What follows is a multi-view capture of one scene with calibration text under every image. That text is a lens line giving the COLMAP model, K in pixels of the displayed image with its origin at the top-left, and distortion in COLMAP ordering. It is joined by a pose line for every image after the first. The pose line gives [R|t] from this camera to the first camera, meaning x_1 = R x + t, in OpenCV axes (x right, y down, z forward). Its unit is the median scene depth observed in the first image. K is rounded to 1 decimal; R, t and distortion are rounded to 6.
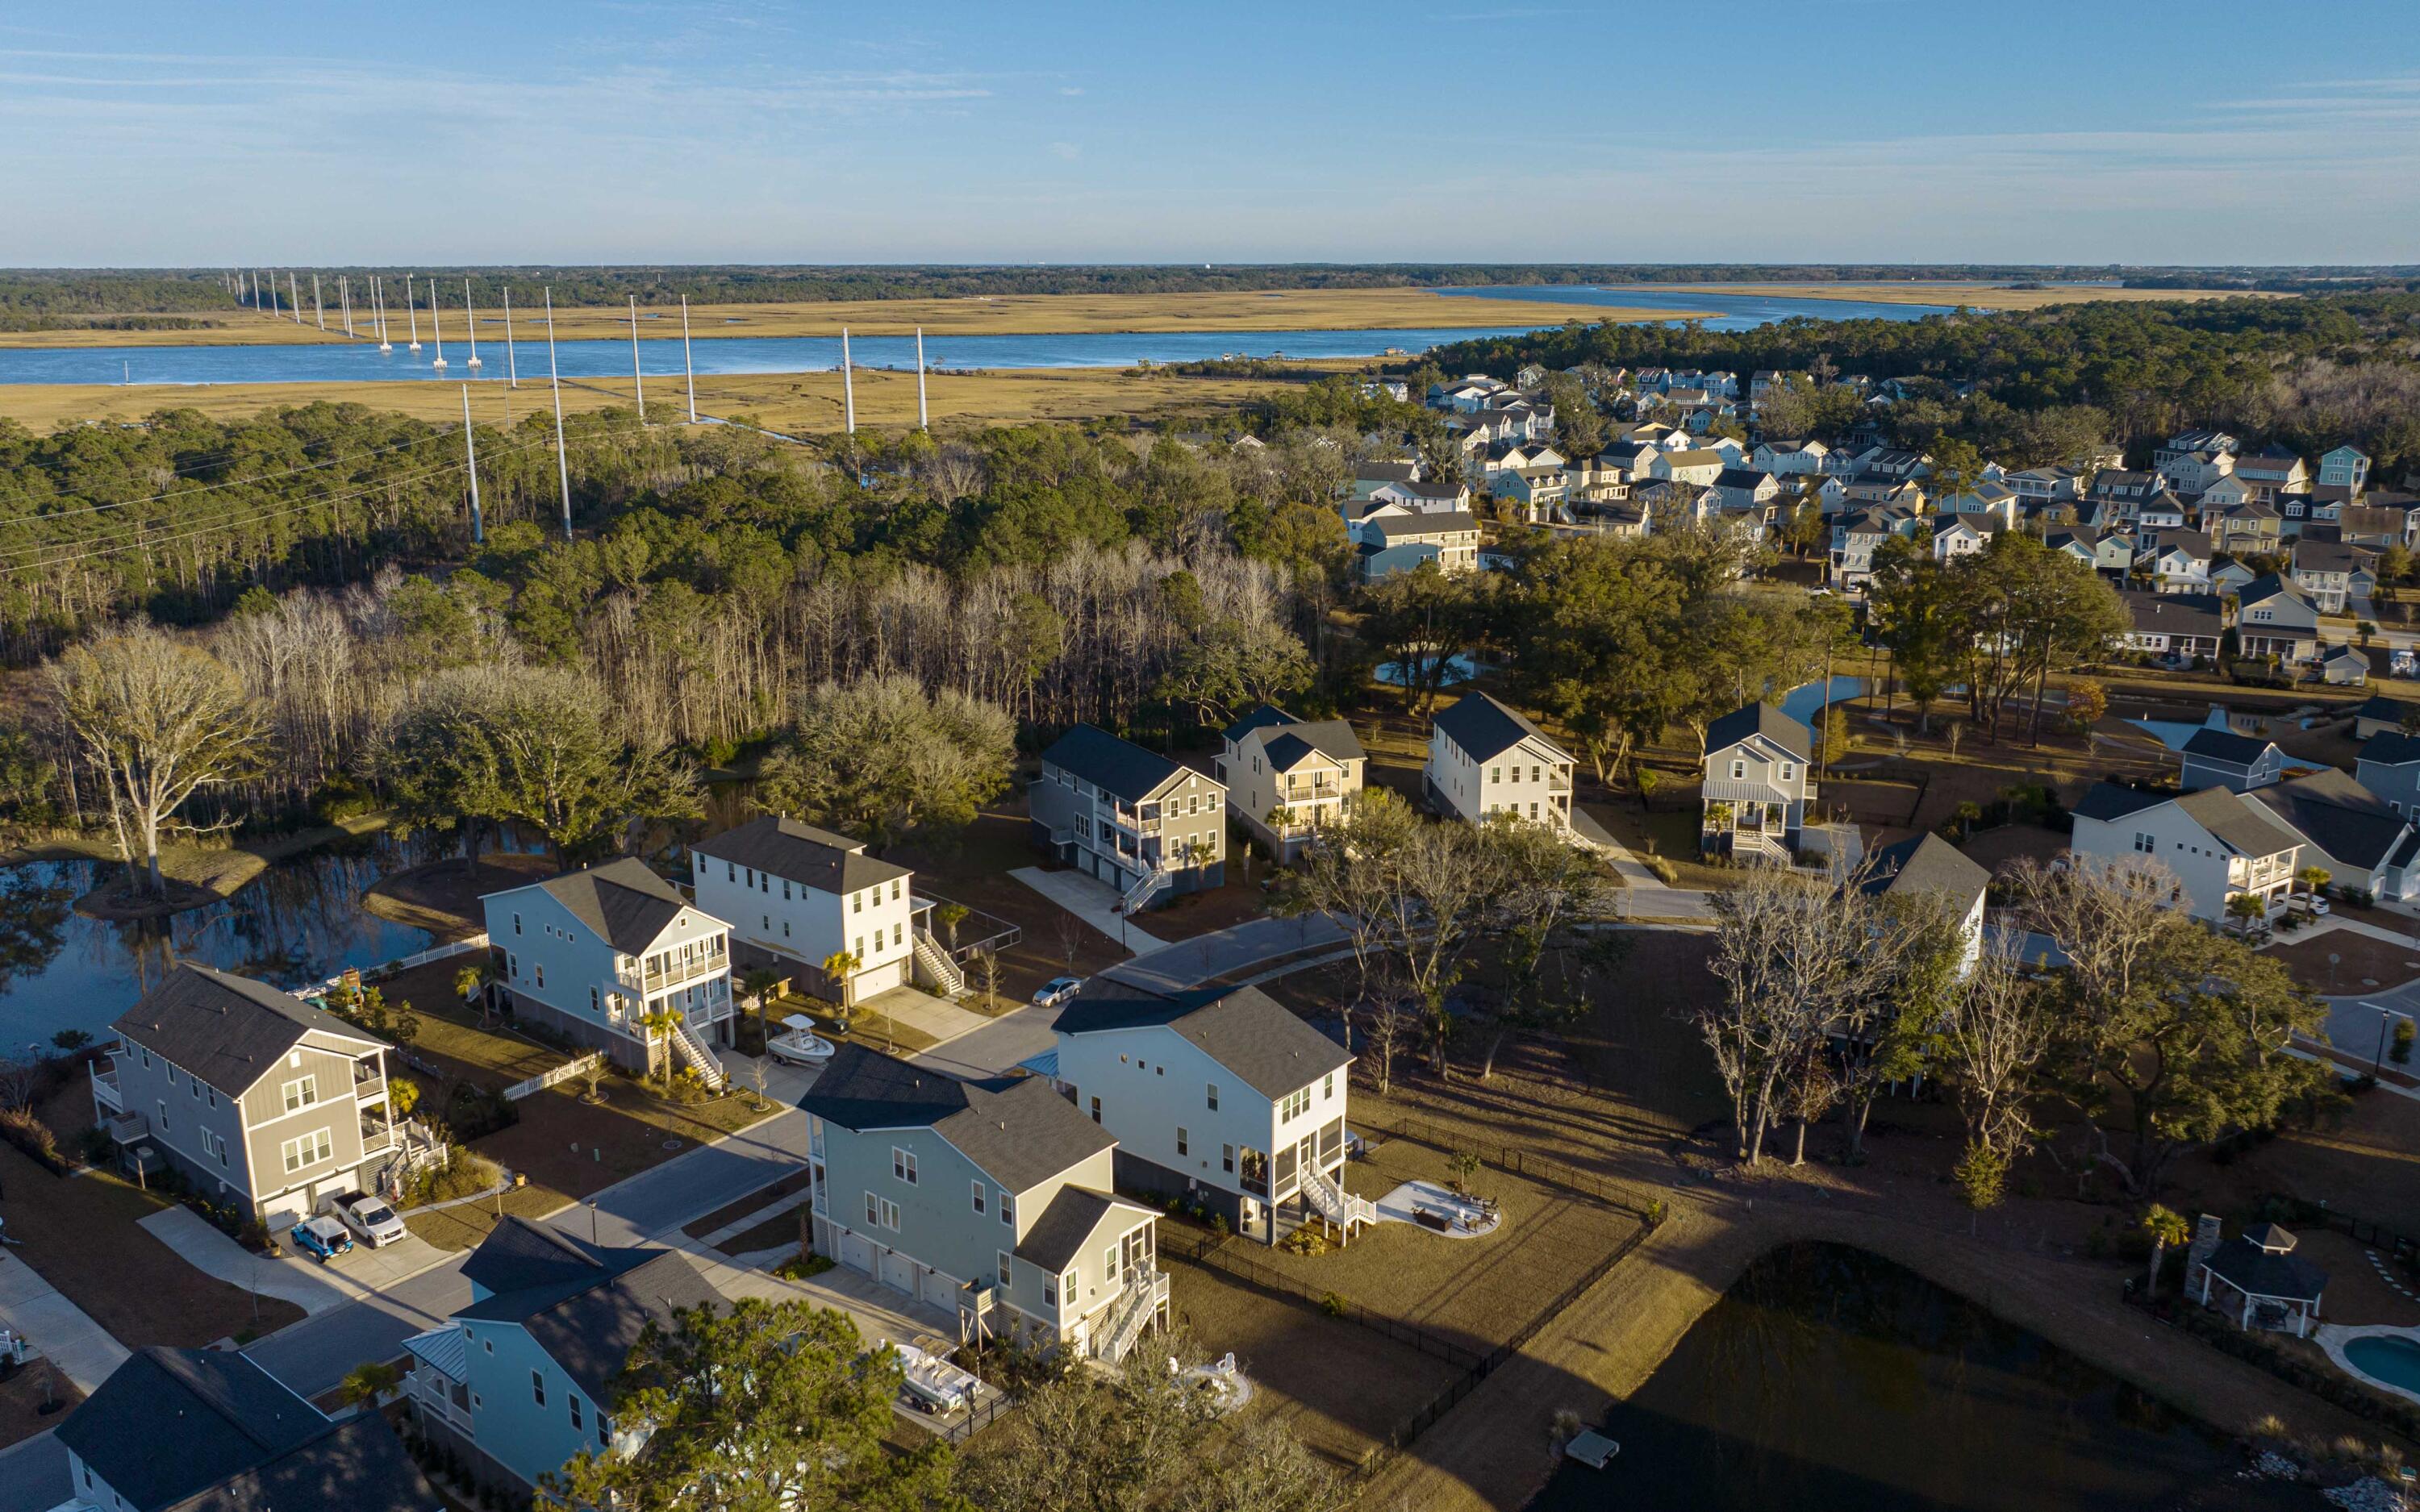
lens RADIAL K [[1911.4, 0, 1210.0], [0, 1911.4, 756.0], [0, 0, 1]] dist [-0.007967, -0.002775]
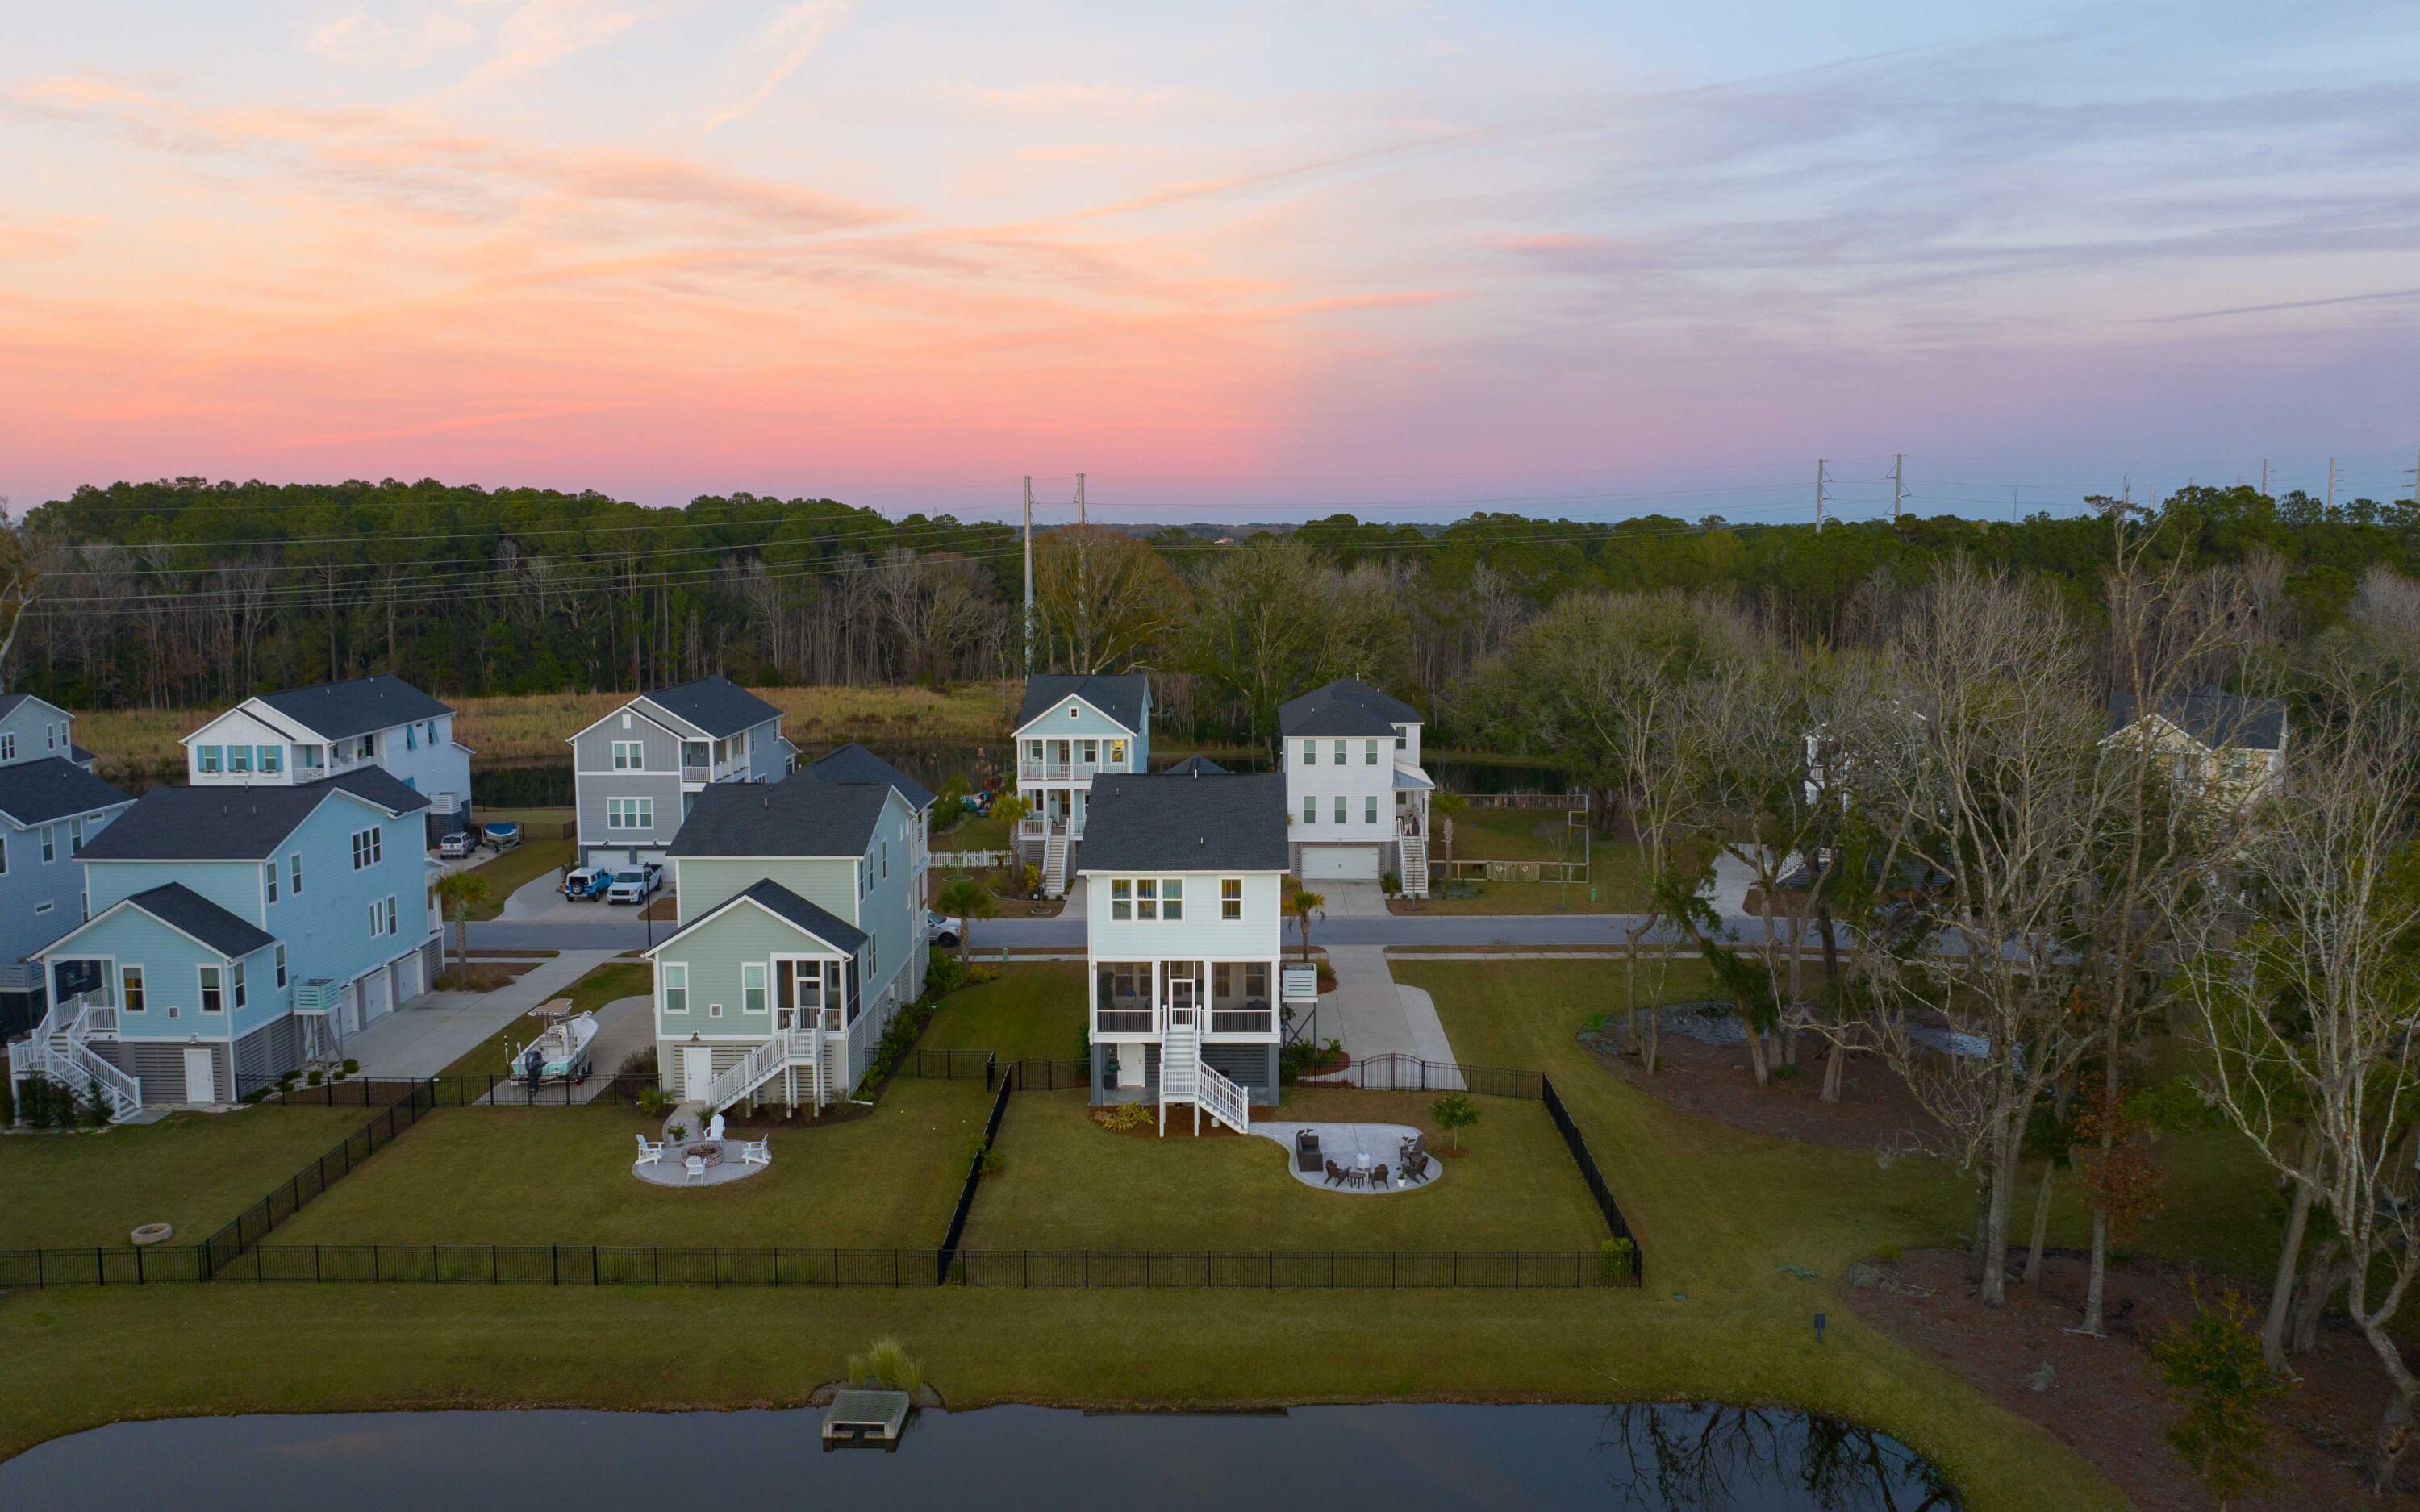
lens RADIAL K [[1911.4, 0, 1210.0], [0, 1911.4, 756.0], [0, 0, 1]] dist [-0.007967, -0.002775]
pose [[0.615277, 0.098023, -0.782193, 0.556620], [-0.202019, 0.978710, -0.036260, 0.149705], [0.761986, 0.180328, 0.621980, 0.581592]]
